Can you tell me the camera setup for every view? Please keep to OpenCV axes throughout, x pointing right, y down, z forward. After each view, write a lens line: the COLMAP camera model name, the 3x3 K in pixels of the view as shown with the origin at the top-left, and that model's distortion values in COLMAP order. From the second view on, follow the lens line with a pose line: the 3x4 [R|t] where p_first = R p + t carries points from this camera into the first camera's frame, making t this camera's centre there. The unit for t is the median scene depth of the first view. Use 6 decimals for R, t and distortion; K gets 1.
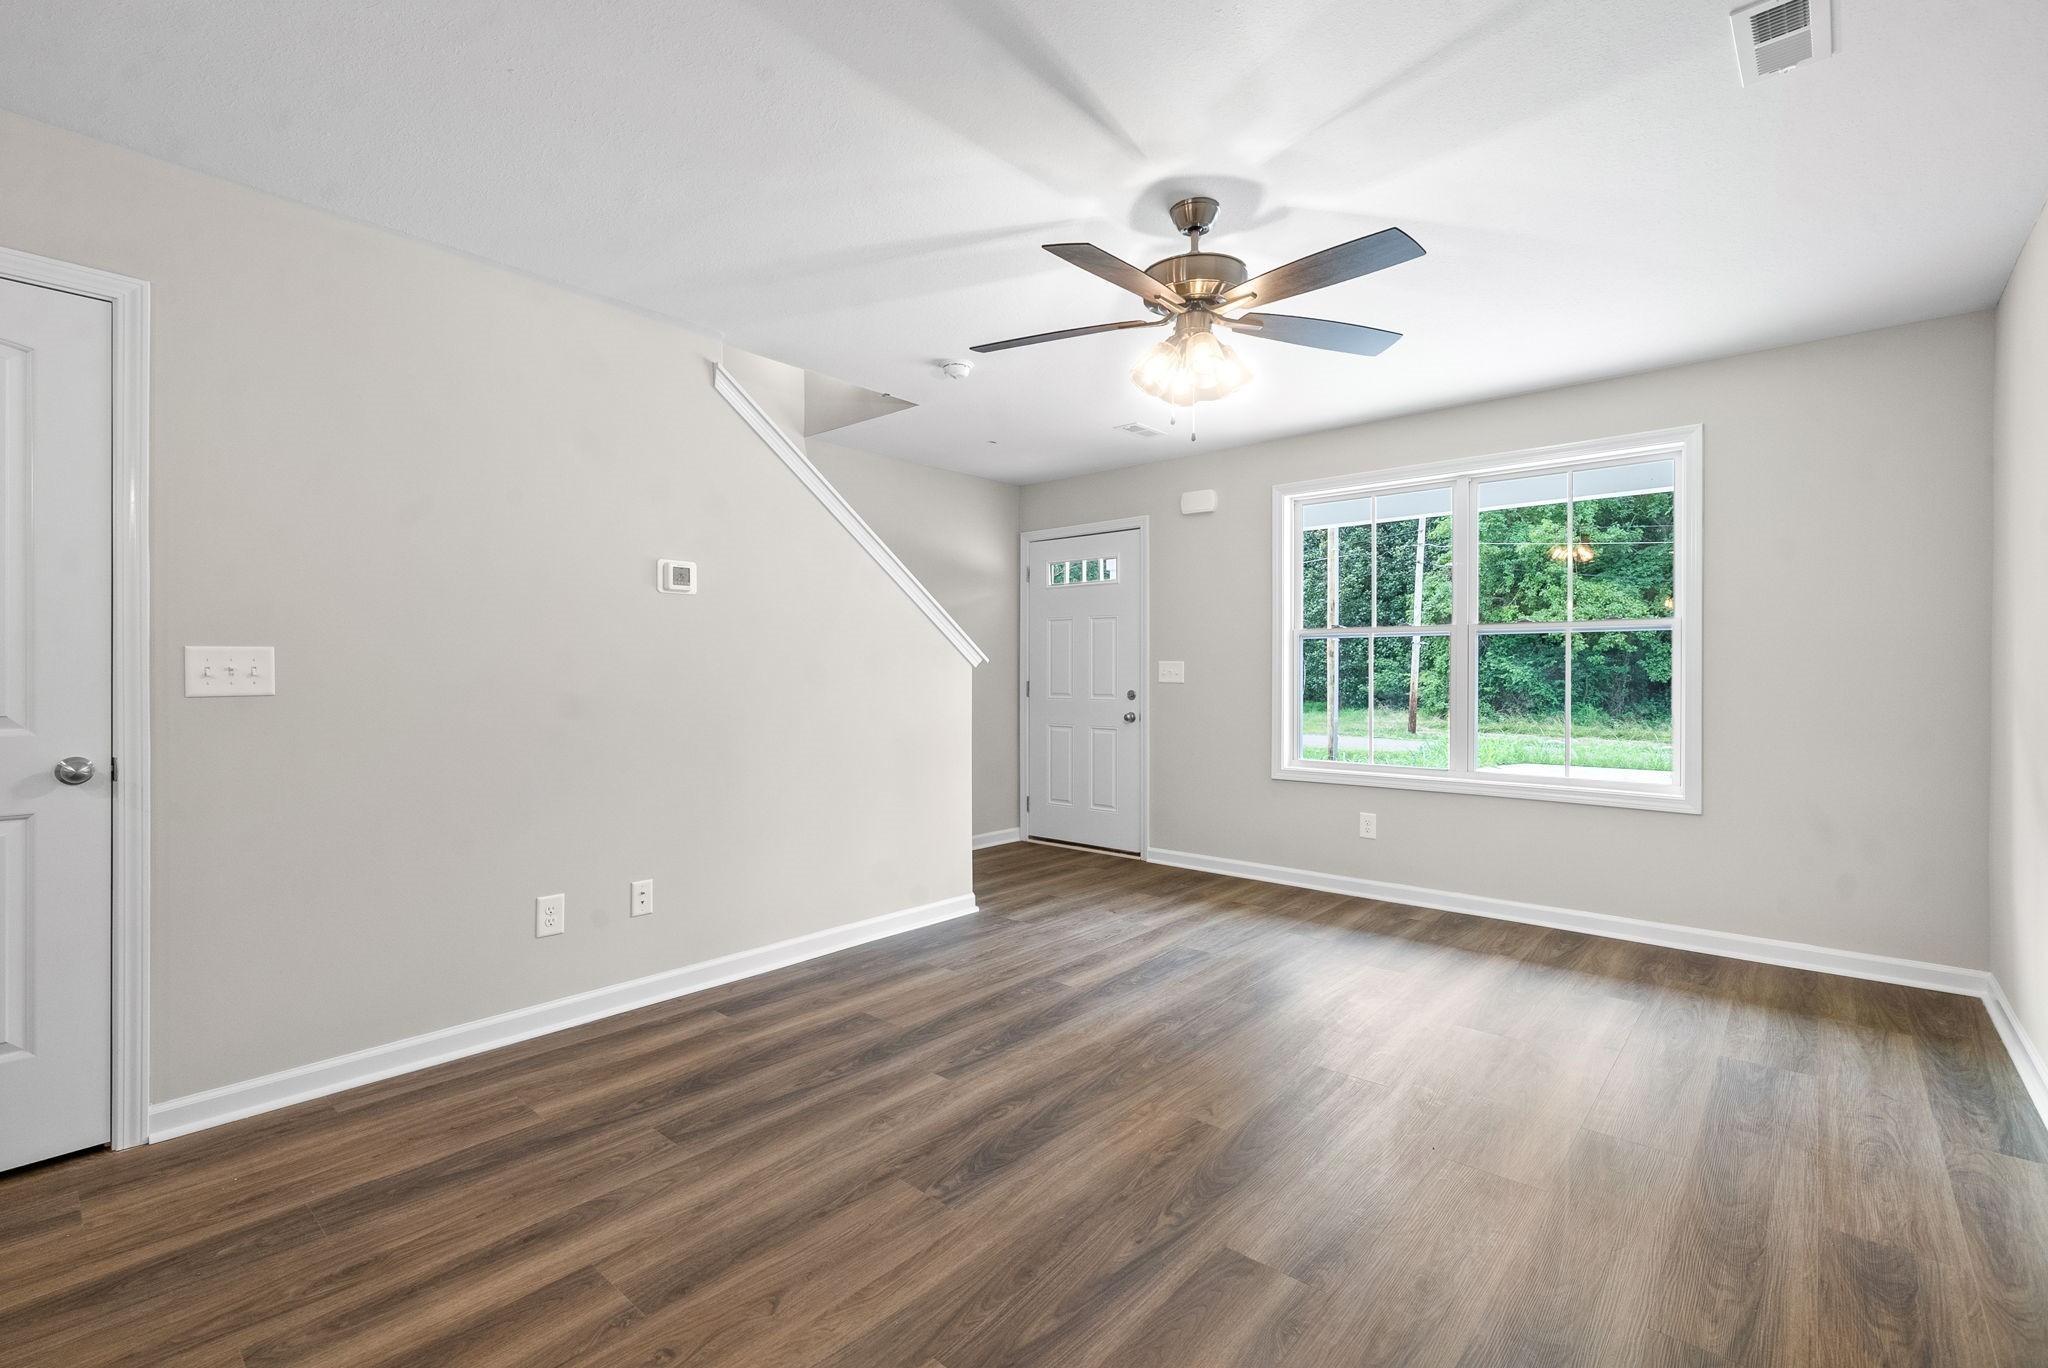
lens RADIAL K [[915.1, 0, 1013.7], [0, 915.1, 676.2], [0, 0, 1]] dist [-0.000280, -0.000498]
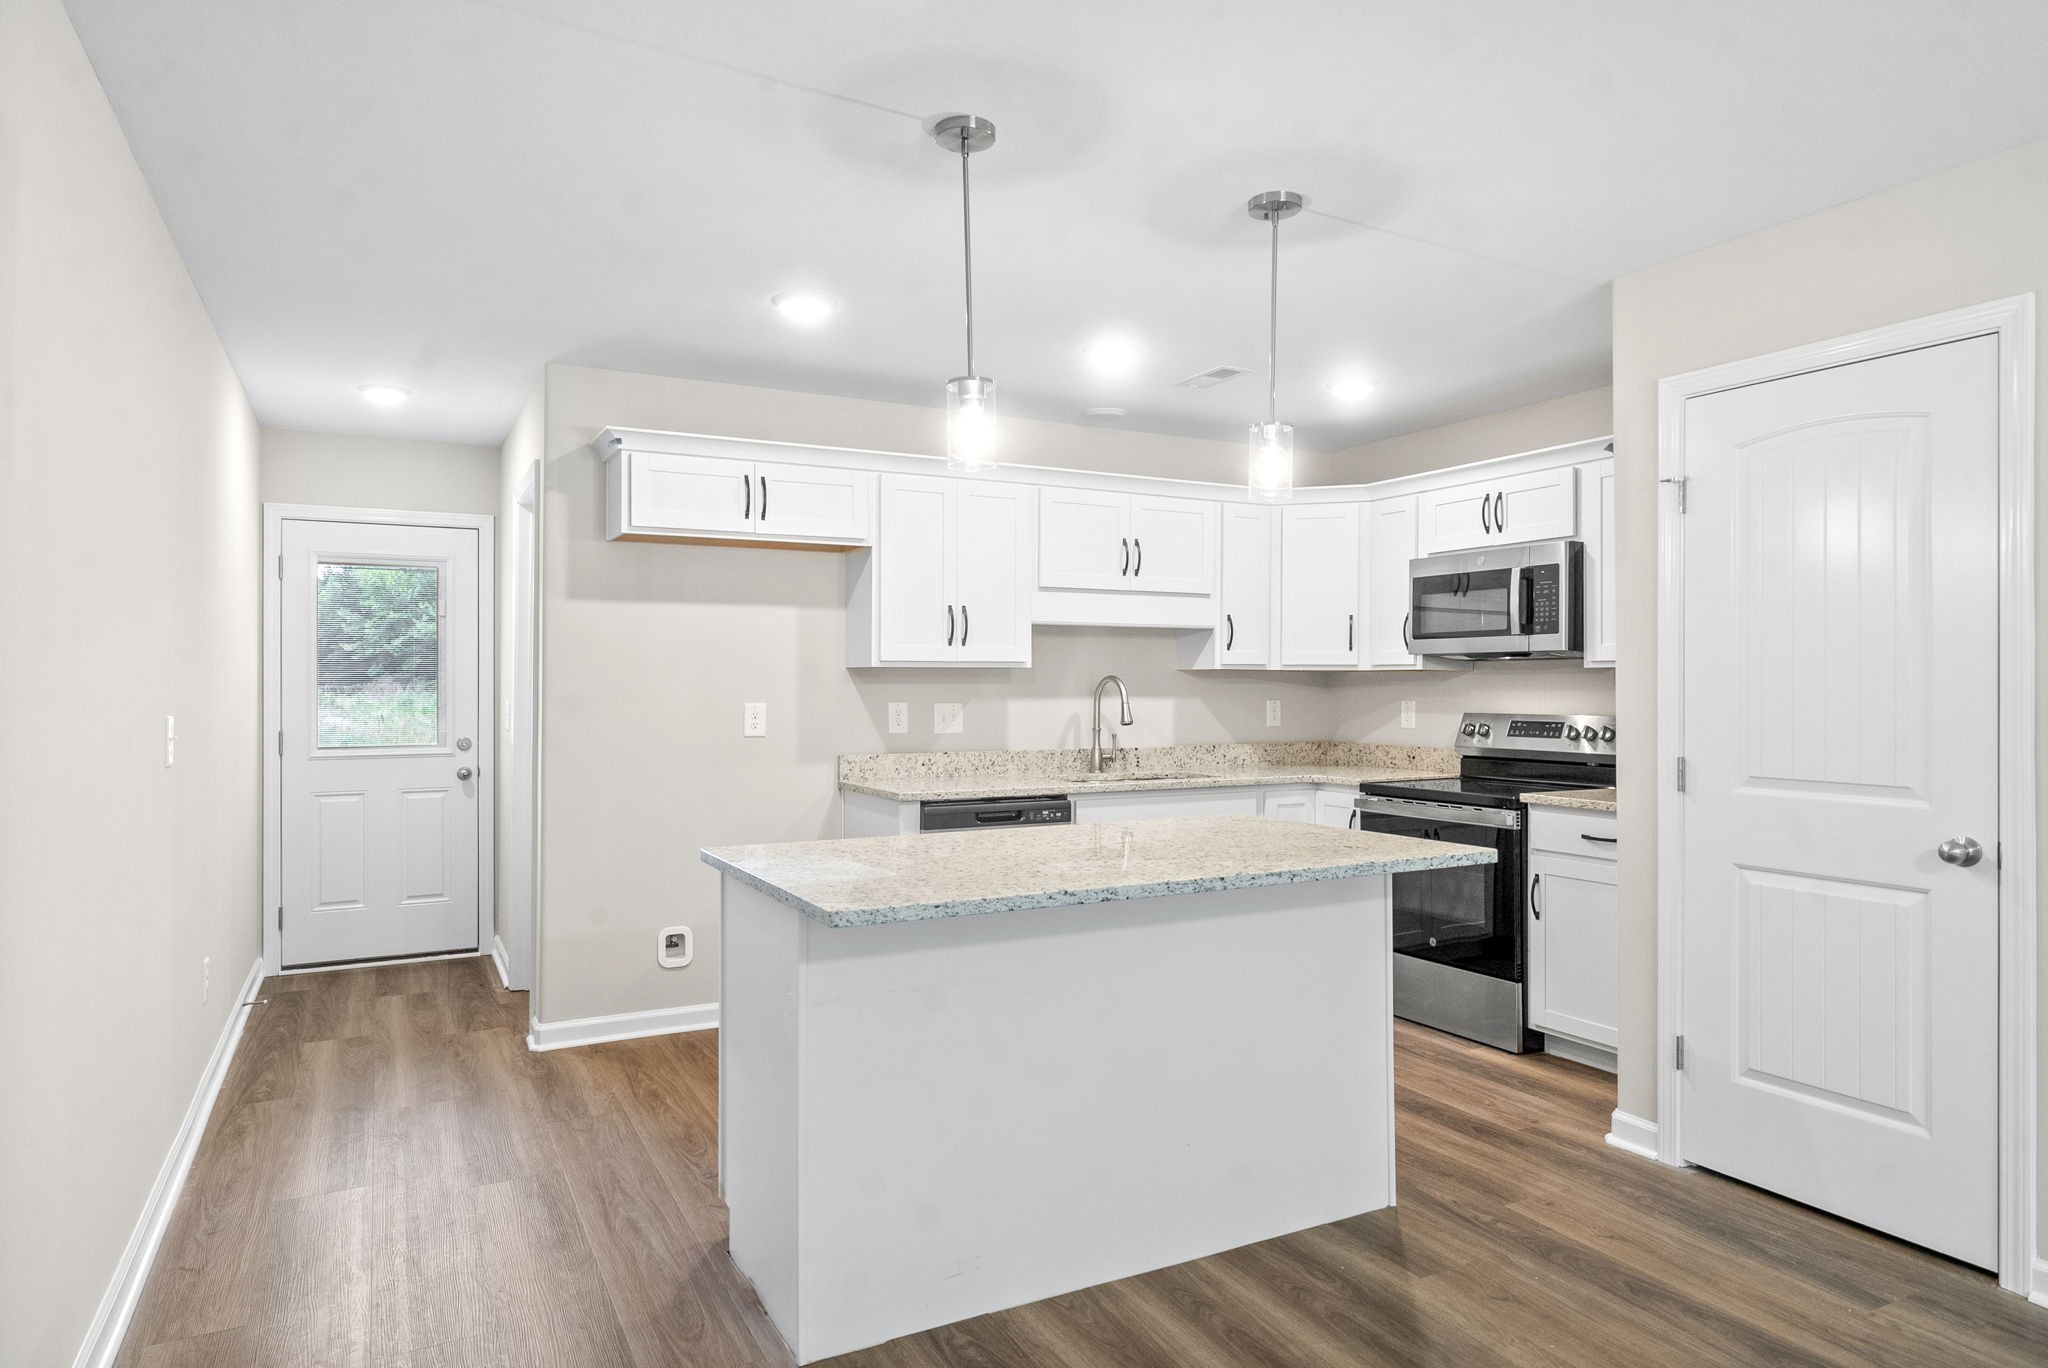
lens RADIAL K [[1219.9, 0, 1020.8], [0, 1219.9, 677.7], [0, 0, 1]] dist [0.001842, 0.004996]
pose [[-0.349182, -0.002913, -0.937050, 0.366605], [-0.000943, 0.999996, -0.002757, -0.053038], [0.937054, -0.000079, -0.349184, 0.410517]]
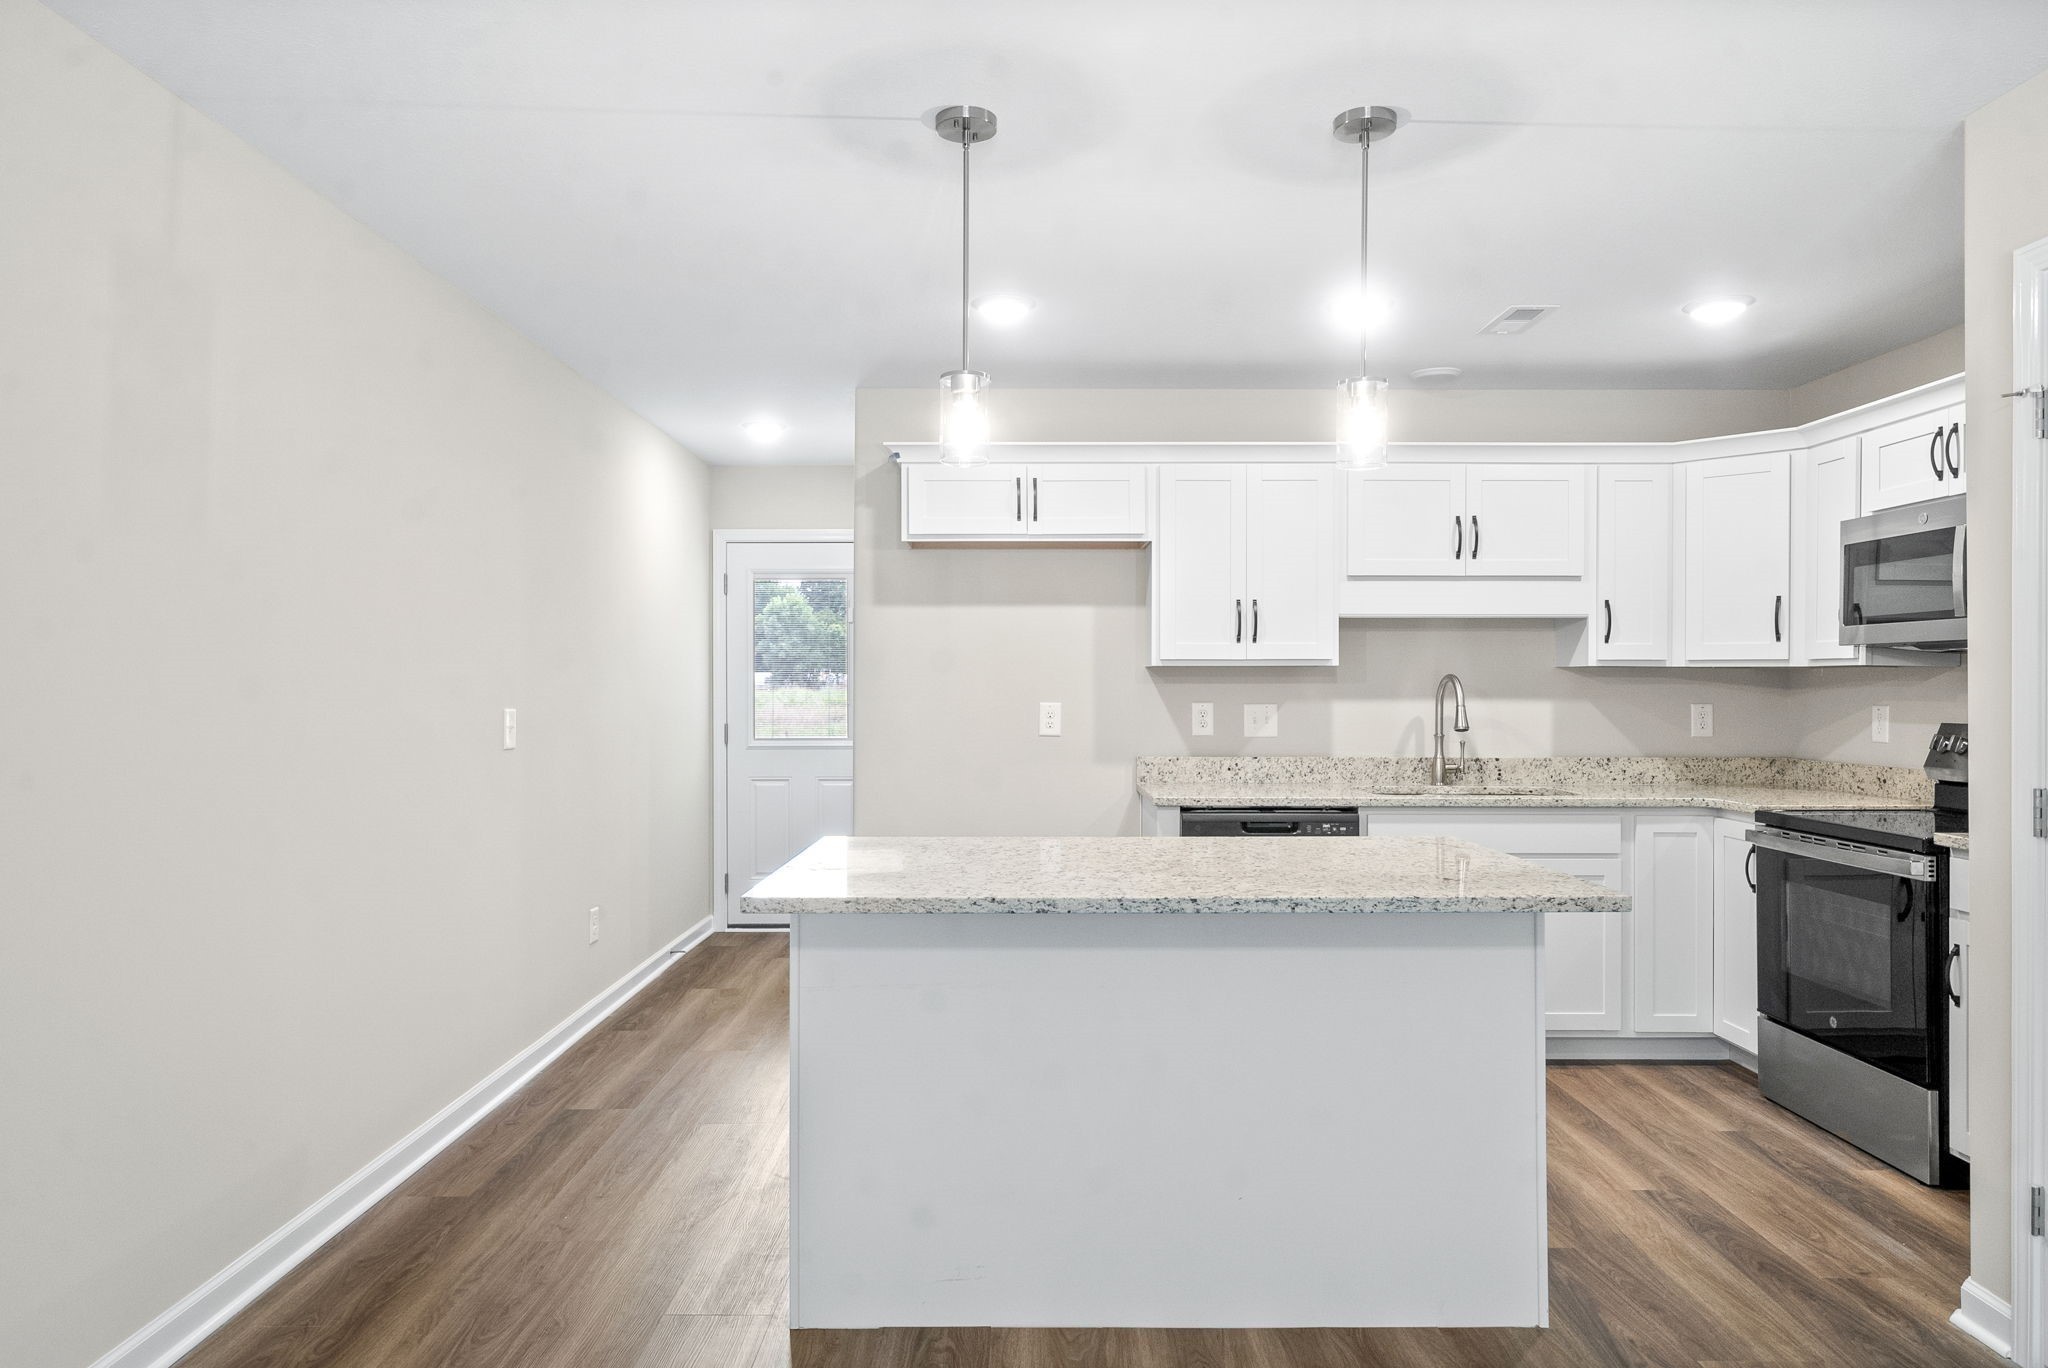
lens RADIAL K [[1272.1, 0, 1034.7], [0, 1272.1, 677.8], [0, 0, 1]] dist [-0.000108, 0.005209]
pose [[-0.741600, -0.002284, -0.670838, 0.123167], [-0.000693, 0.999996, -0.002639, -0.051976], [0.670842, -0.001492, -0.741599, 0.772075]]
